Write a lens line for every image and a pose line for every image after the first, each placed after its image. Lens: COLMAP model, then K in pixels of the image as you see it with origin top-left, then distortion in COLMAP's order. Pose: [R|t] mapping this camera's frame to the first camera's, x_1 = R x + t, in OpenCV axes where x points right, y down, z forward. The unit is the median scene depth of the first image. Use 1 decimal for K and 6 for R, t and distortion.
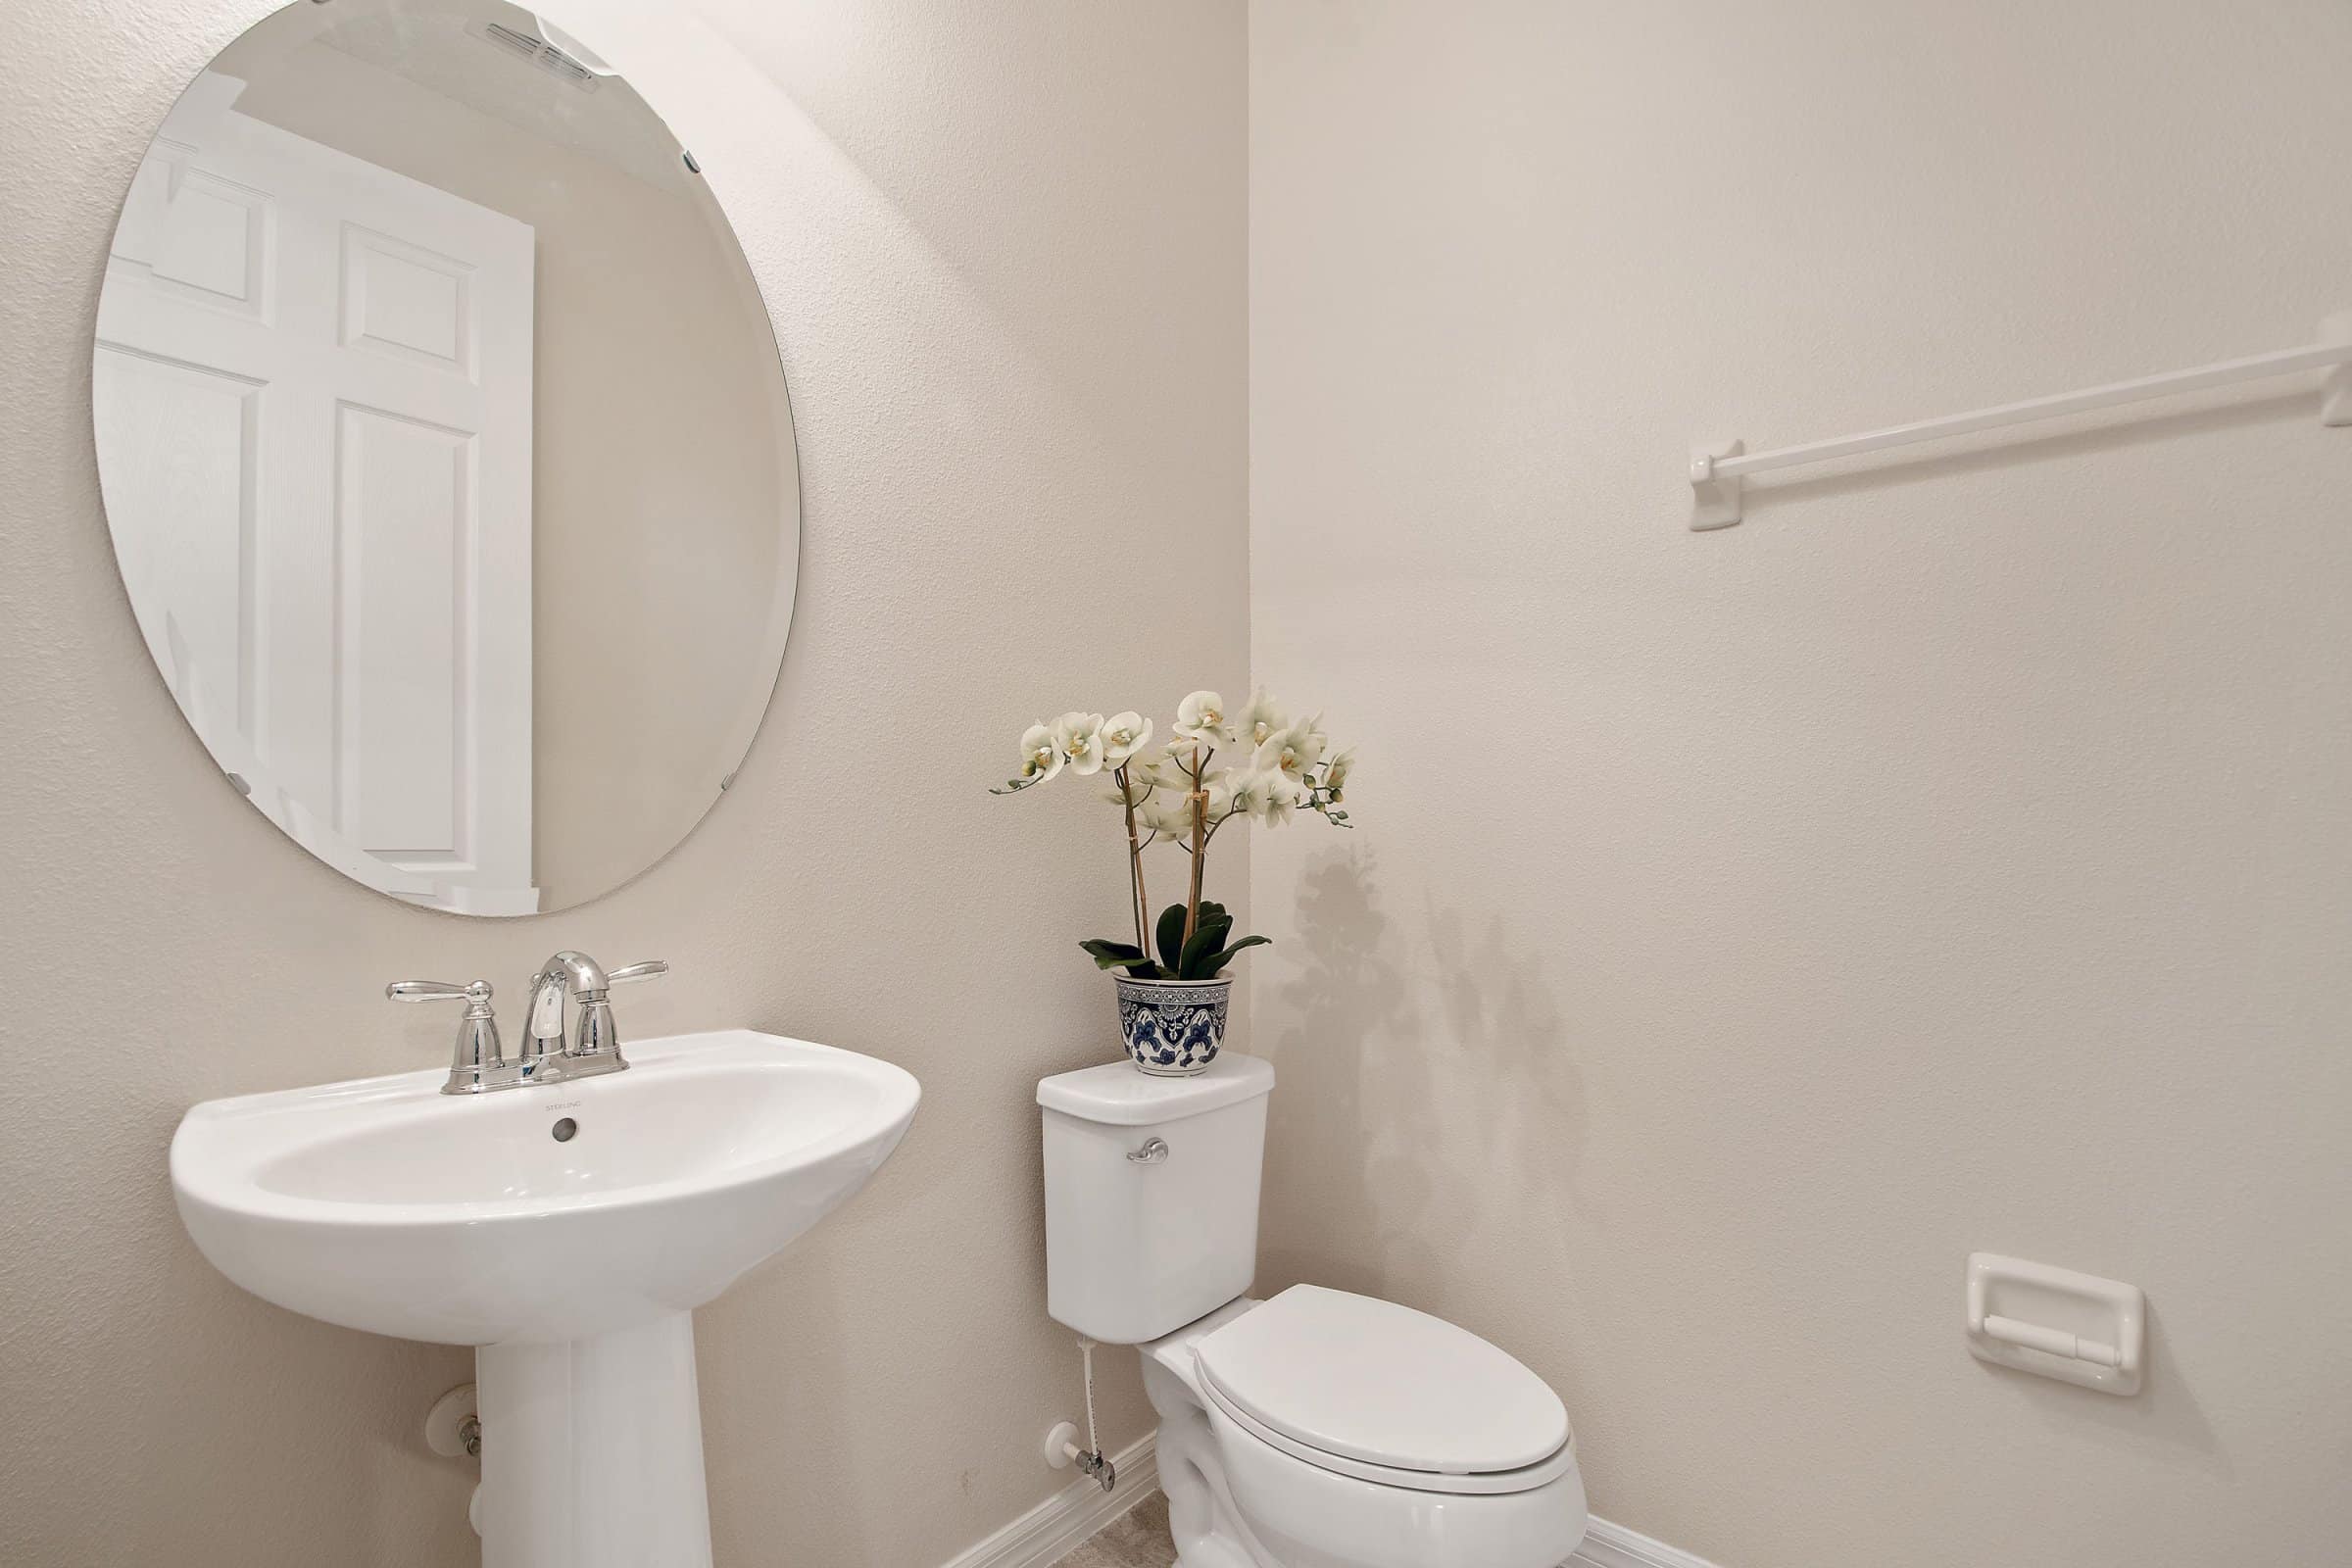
lens RADIAL K [[1069.9, 0, 1170.1], [0, 1069.9, 836.5], [0, 0, 1]] dist [-0.011109, -0.000551]
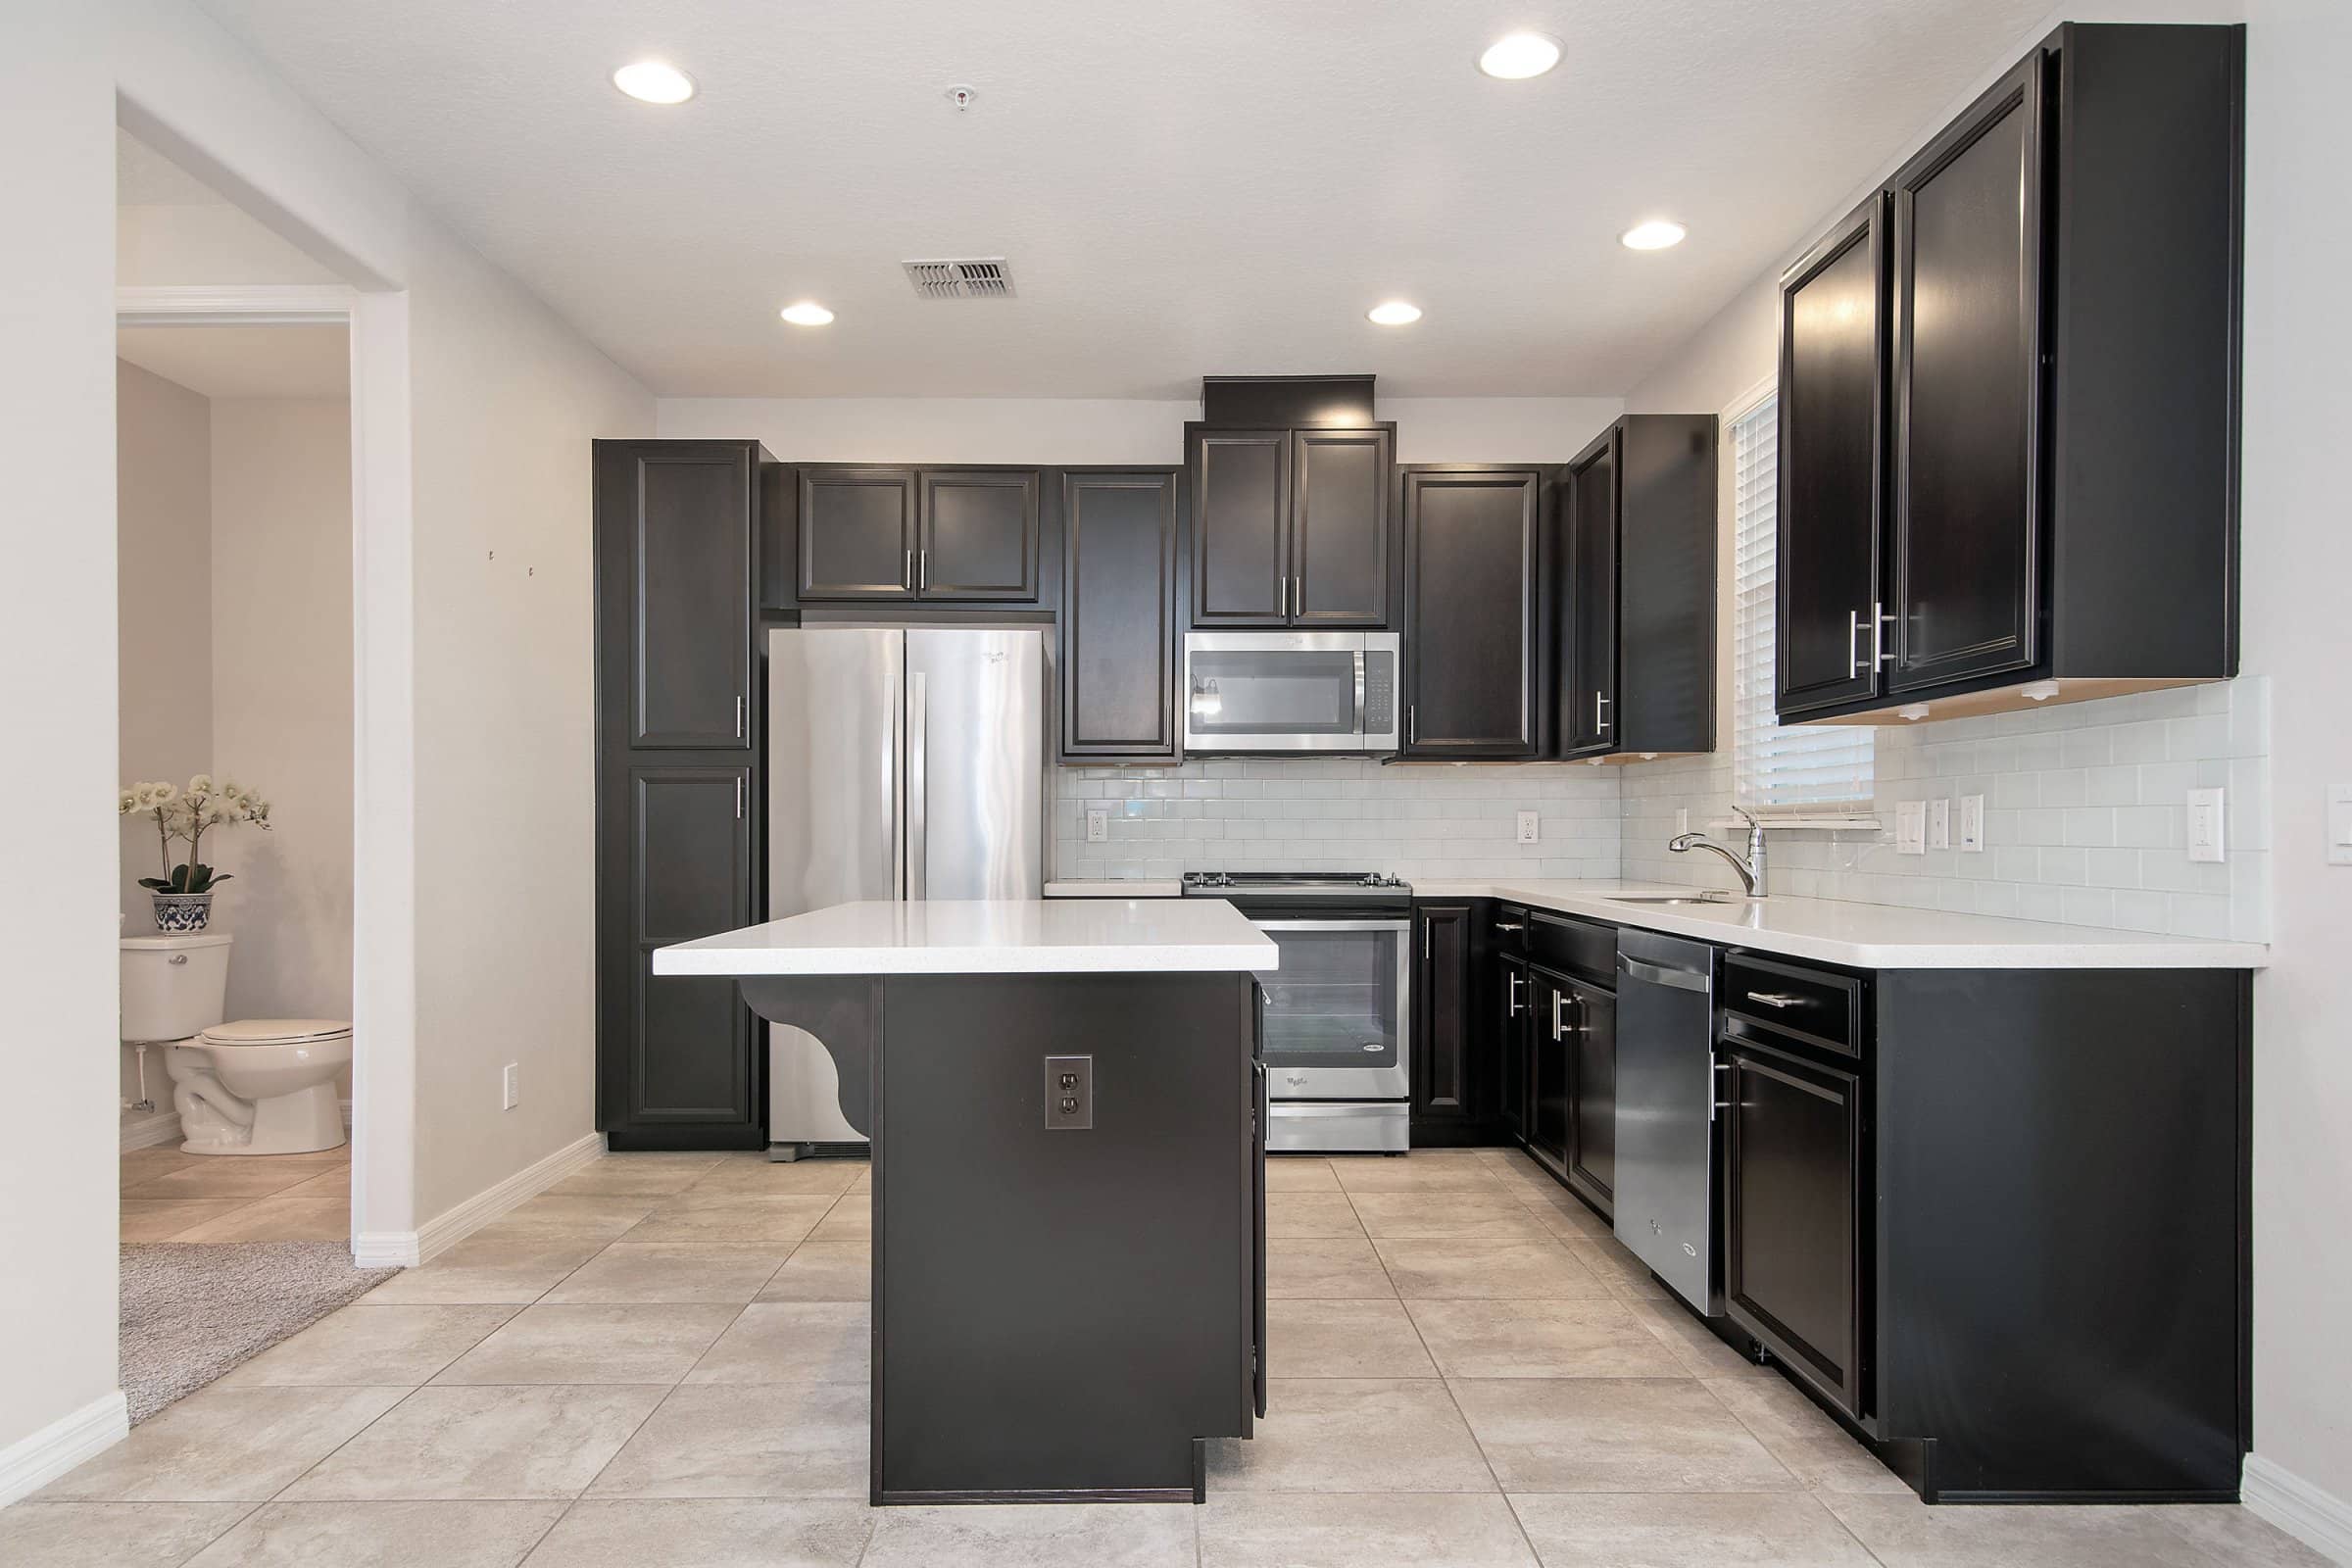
lens RADIAL K [[1467.5, 0, 1164.3], [0, 1467.5, 831.9], [0, 0, 1]] dist [0.038061, -0.037238]
pose [[0.753305, -0.001273, 0.657670, -0.519744], [-0.001184, 0.999994, 0.003292, -0.018552], [-0.657671, -0.003258, 0.753299, -2.894566]]
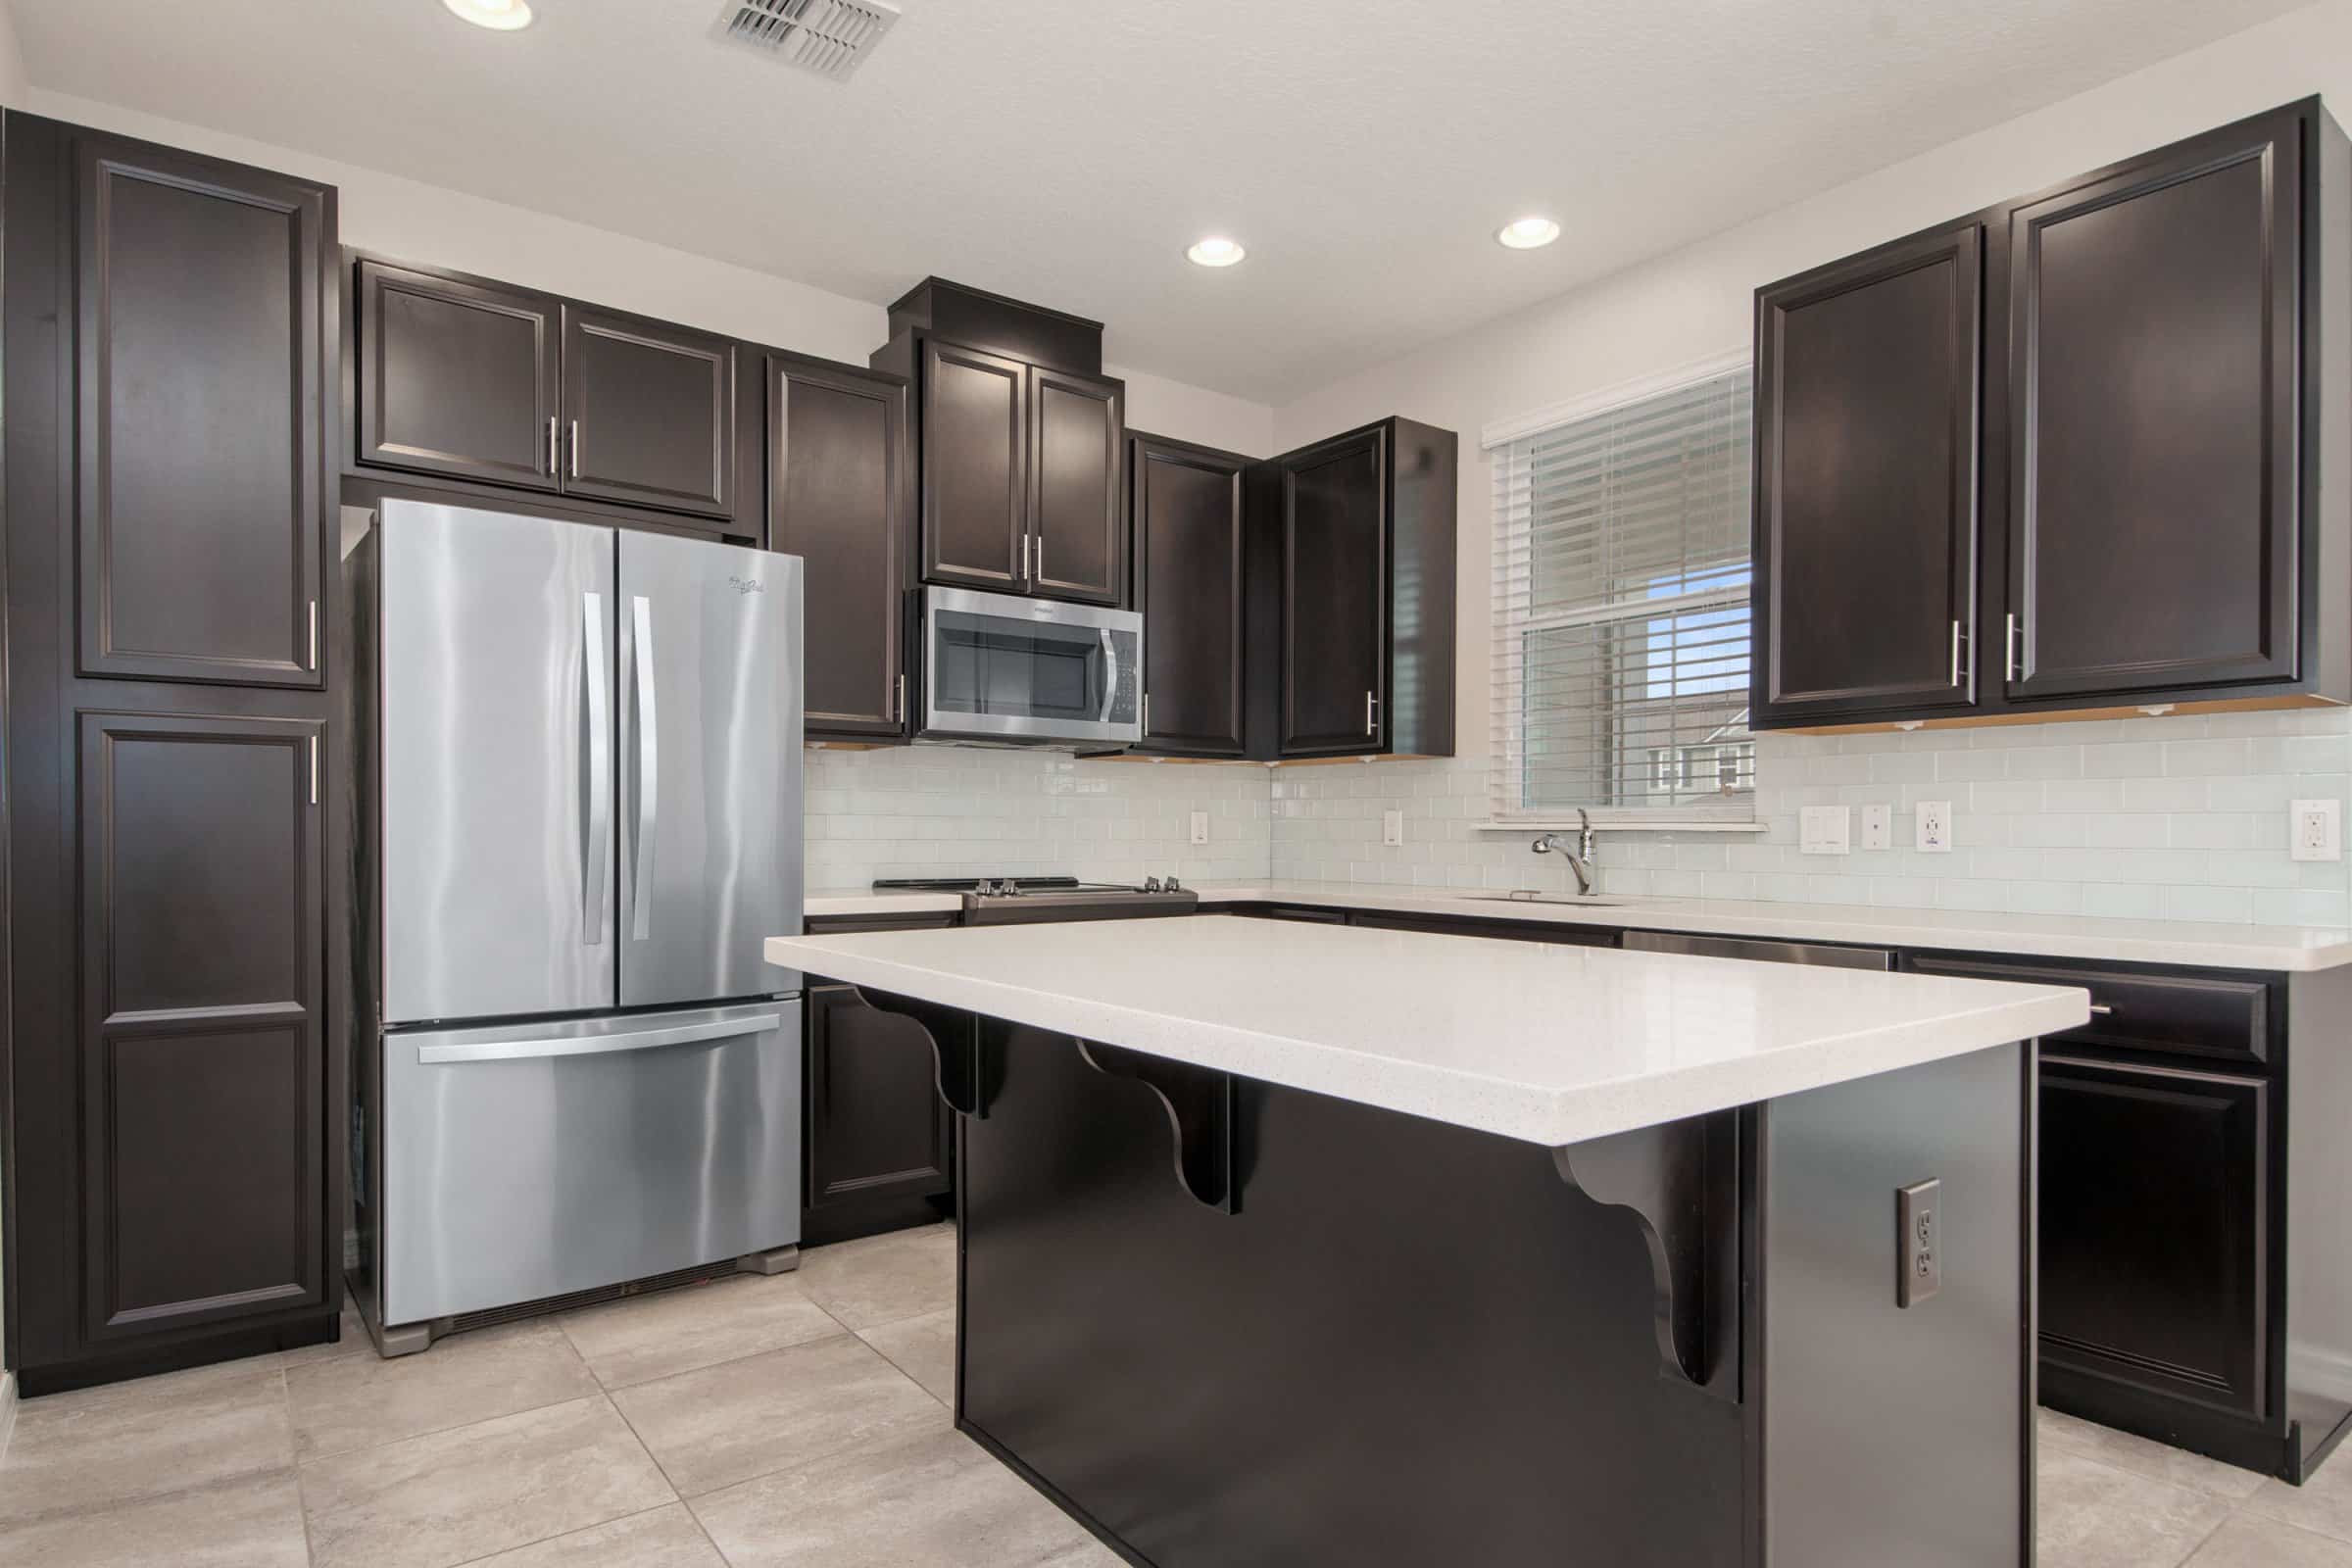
lens RADIAL K [[1334.0, 0, 1176.0], [0, 1334.0, 784.0], [0, 0, 1]] dist [-0.003826, -0.001697]
pose [[0.219174, 0.042156, 0.974775, -0.583742], [-0.010233, 0.999111, -0.040908, 0.005819], [-0.975632, -0.001008, 0.219411, -1.367232]]
